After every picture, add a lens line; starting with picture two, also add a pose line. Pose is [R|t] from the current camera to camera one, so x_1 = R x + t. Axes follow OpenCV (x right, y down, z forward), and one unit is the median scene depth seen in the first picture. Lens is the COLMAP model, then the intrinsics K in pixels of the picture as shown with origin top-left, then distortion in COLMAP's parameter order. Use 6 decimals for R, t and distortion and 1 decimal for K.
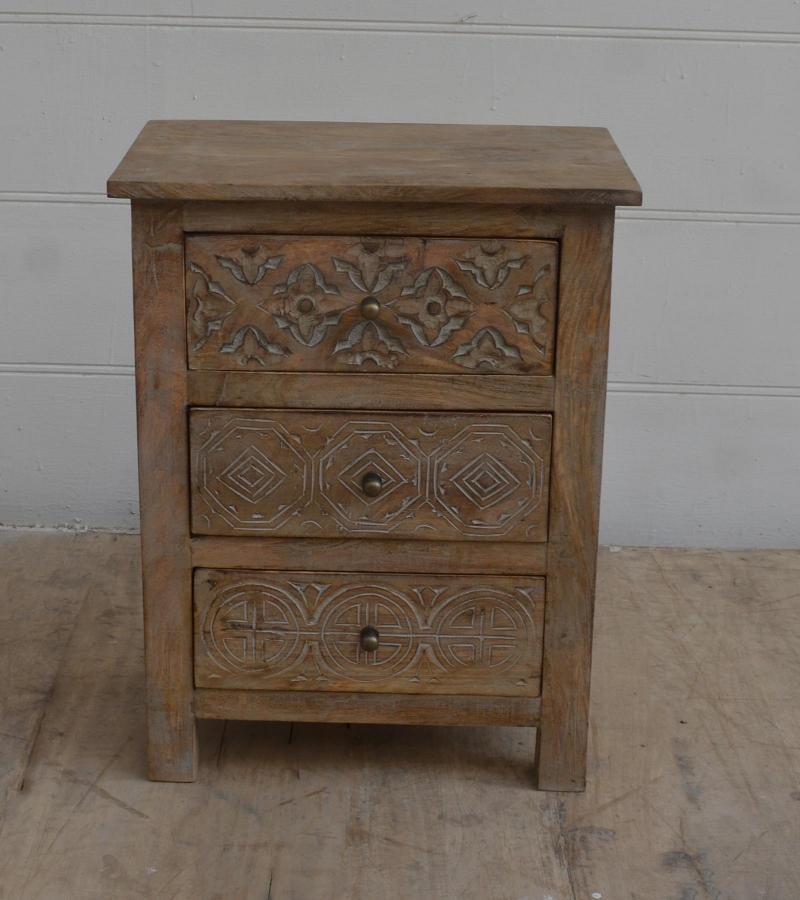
lens RADIAL K [[1912.0, 0, 400.0], [0, 1912.0, 450.0], [0, 0, 1]] dist [0.174874, -0.081675]
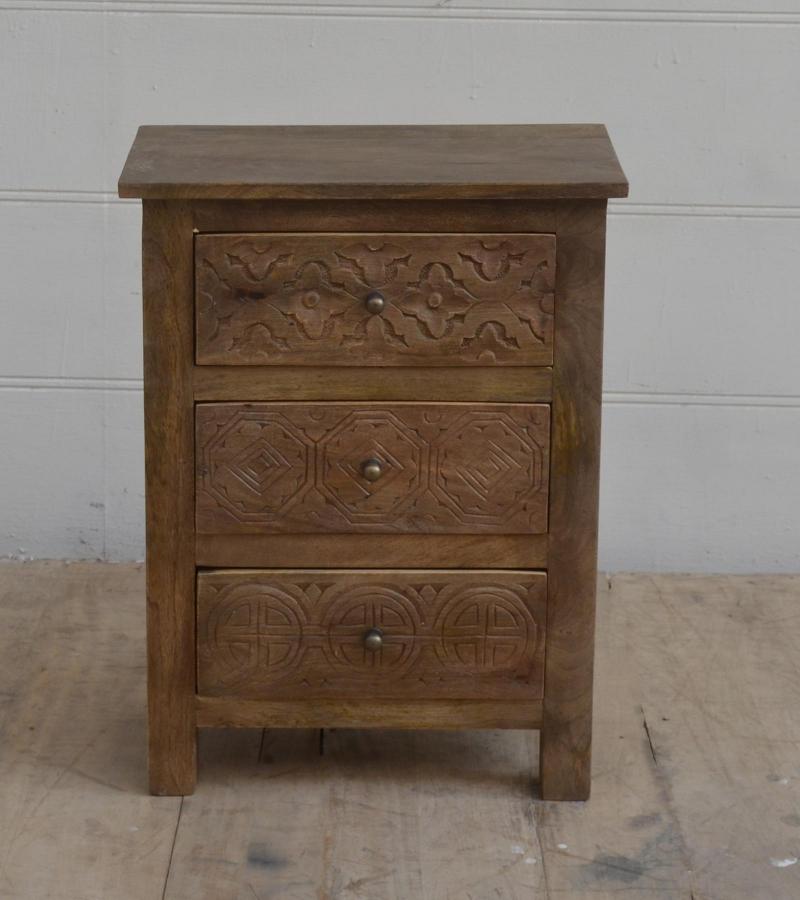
lens RADIAL K [[2665.7, 0, 362.1], [0, 2665.7, 450.2], [0, 0, 1]] dist [0.339376, 1.643169]
pose [[0.999934, -0.005854, -0.009847, 0.006936], [0.005381, 0.998863, -0.047379, 0.062929], [0.010113, 0.047323, 0.998828, -0.336163]]
